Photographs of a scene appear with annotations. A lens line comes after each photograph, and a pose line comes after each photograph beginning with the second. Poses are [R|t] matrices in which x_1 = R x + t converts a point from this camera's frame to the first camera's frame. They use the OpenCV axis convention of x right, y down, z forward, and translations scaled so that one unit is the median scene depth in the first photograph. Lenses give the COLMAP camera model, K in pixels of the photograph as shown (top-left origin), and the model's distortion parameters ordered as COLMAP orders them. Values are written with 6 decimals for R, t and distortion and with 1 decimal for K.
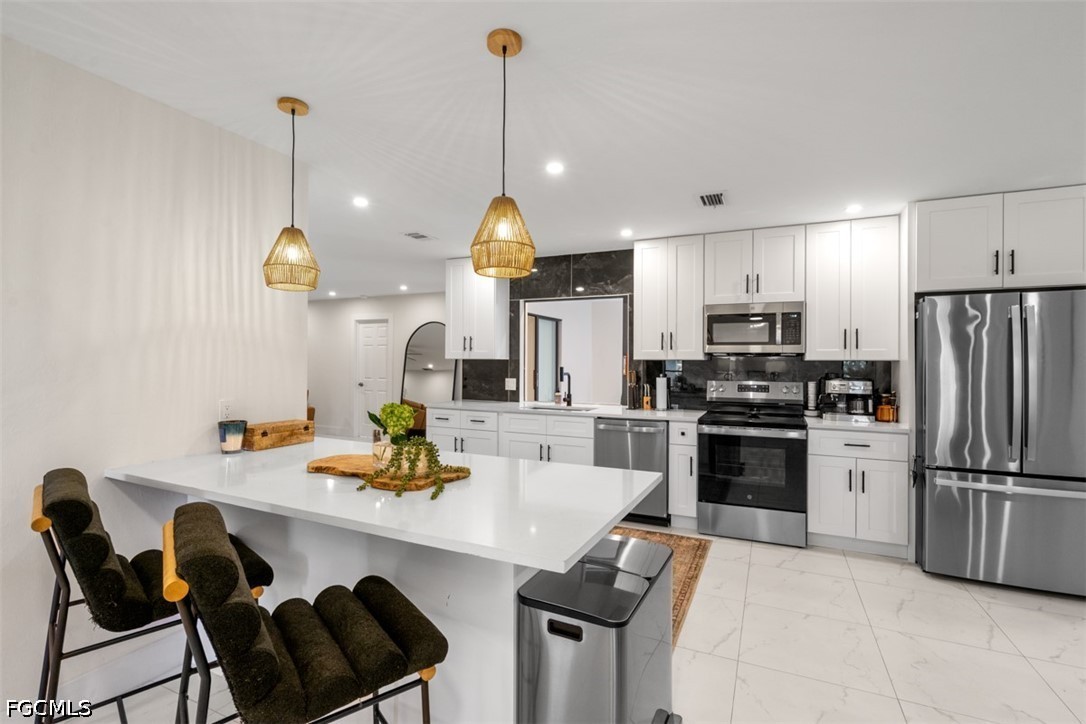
lens RADIAL K [[495.4, 0, 547.7], [0, 495.4, 359.6], [0, 0, 1]] dist [-0.003604, 0.001067]
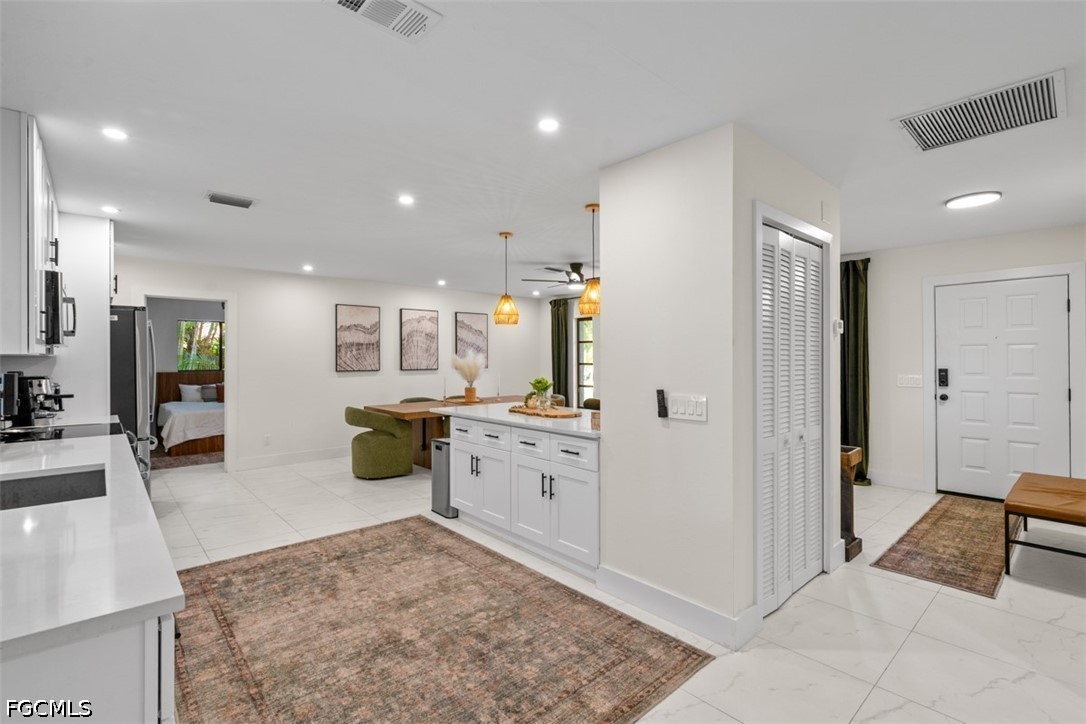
lens RADIAL K [[500.2, 0, 548.3], [0, 500.2, 357.7], [0, 0, 1]] dist [-0.001707, 0.000923]
pose [[-0.918782, -0.002574, 0.394756, -0.580276], [-0.004123, 0.999987, -0.003077, 0.003151], [-0.394743, -0.004455, -0.918781, 1.455817]]
